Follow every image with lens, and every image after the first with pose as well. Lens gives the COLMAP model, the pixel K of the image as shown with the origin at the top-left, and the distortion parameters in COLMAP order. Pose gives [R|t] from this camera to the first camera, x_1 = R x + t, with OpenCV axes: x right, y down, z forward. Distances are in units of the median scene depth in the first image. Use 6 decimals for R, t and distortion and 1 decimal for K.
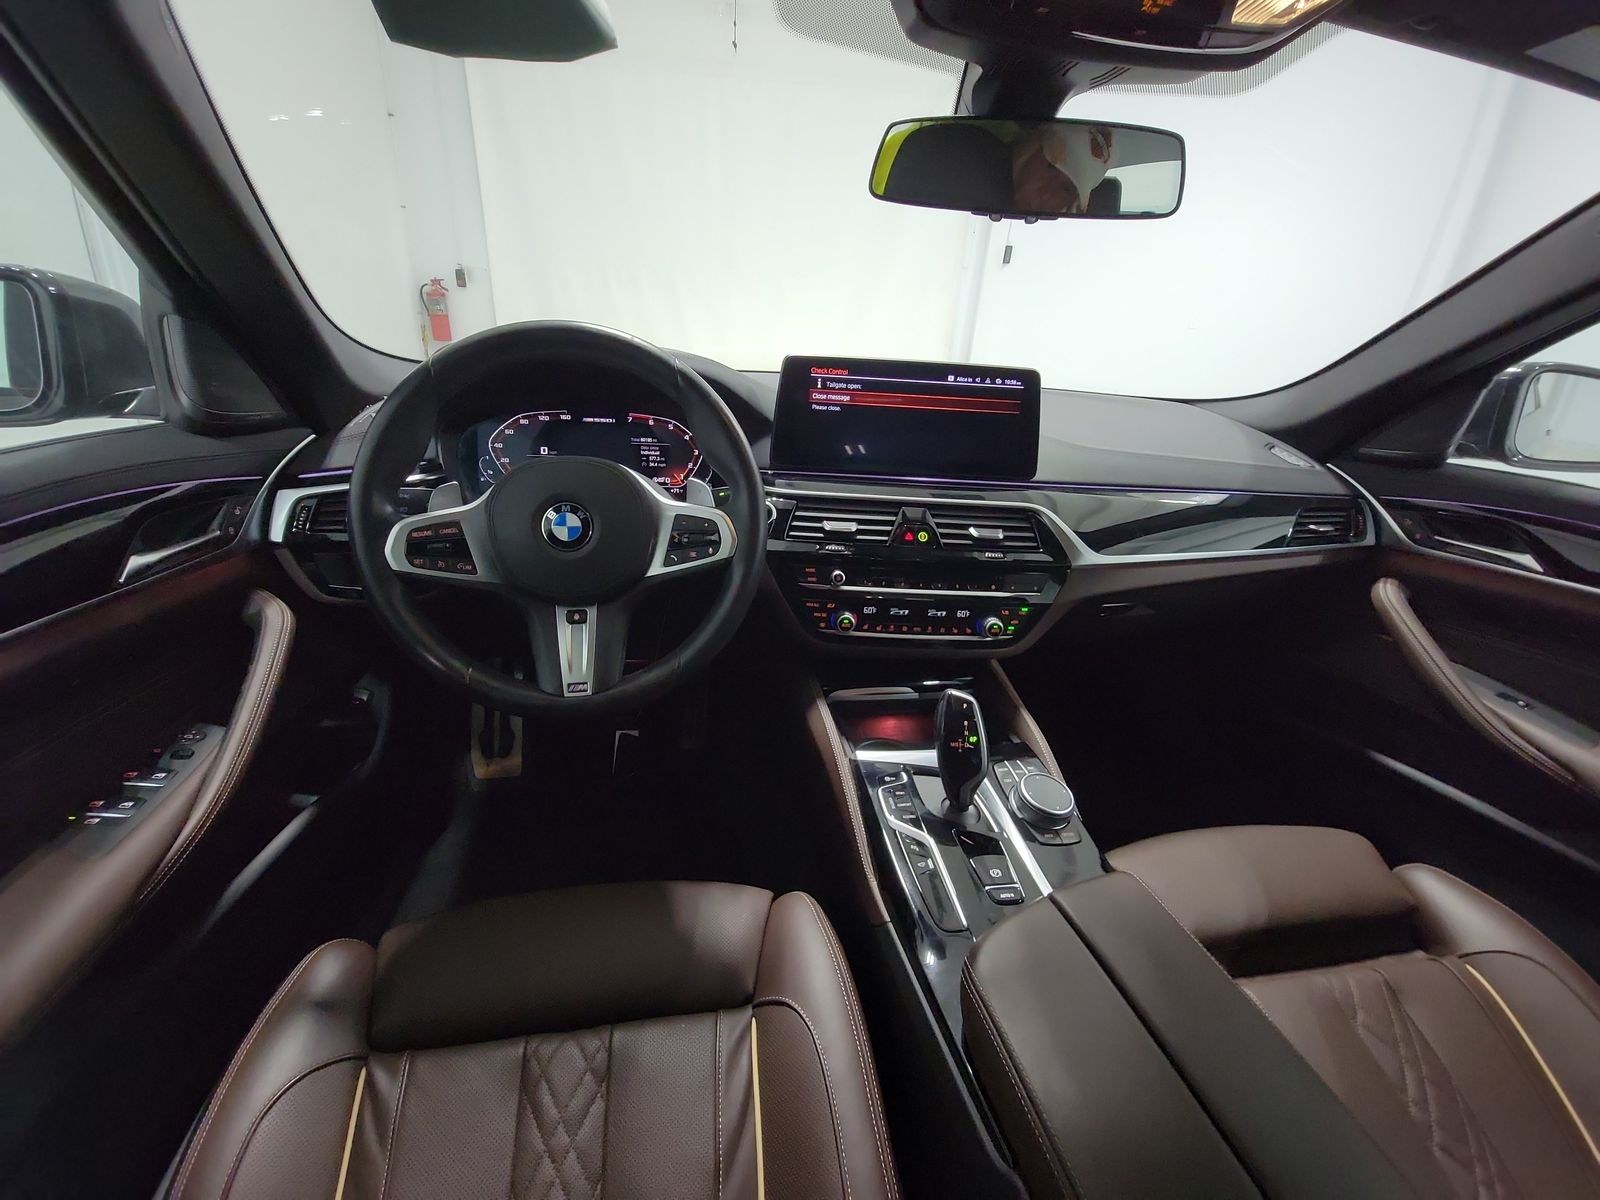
lens RADIAL K [[645.7, 0, 791.7], [0, 645.7, 589.8], [0, 0, 1]] dist [-0.000220, -0.000568]
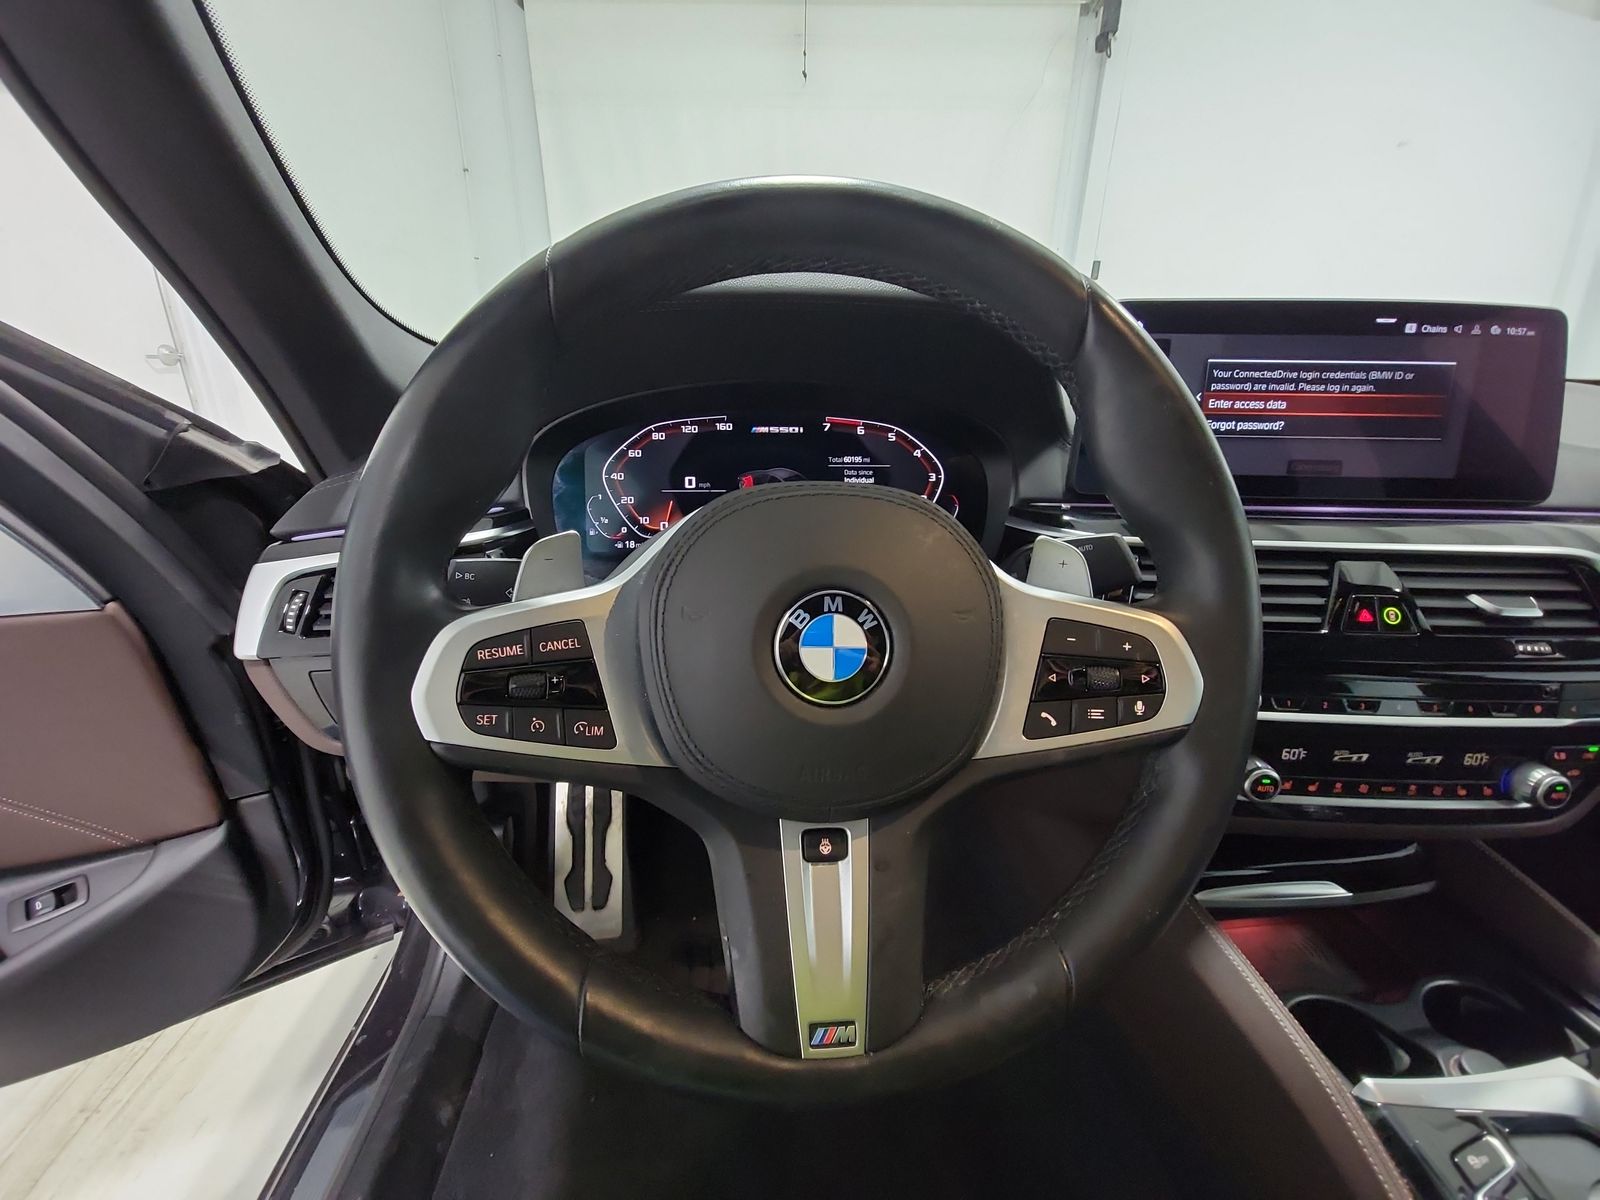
lens RADIAL K [[645.7, 0, 814.0], [0, 645.7, 586.5], [0, 0, 1]] dist [-0.000220, -0.000568]
pose [[0.997356, -0.023688, -0.068706, -0.237249], [0.020637, 0.998784, -0.044772, -0.091741], [0.069683, 0.043236, 0.996632, 0.423346]]
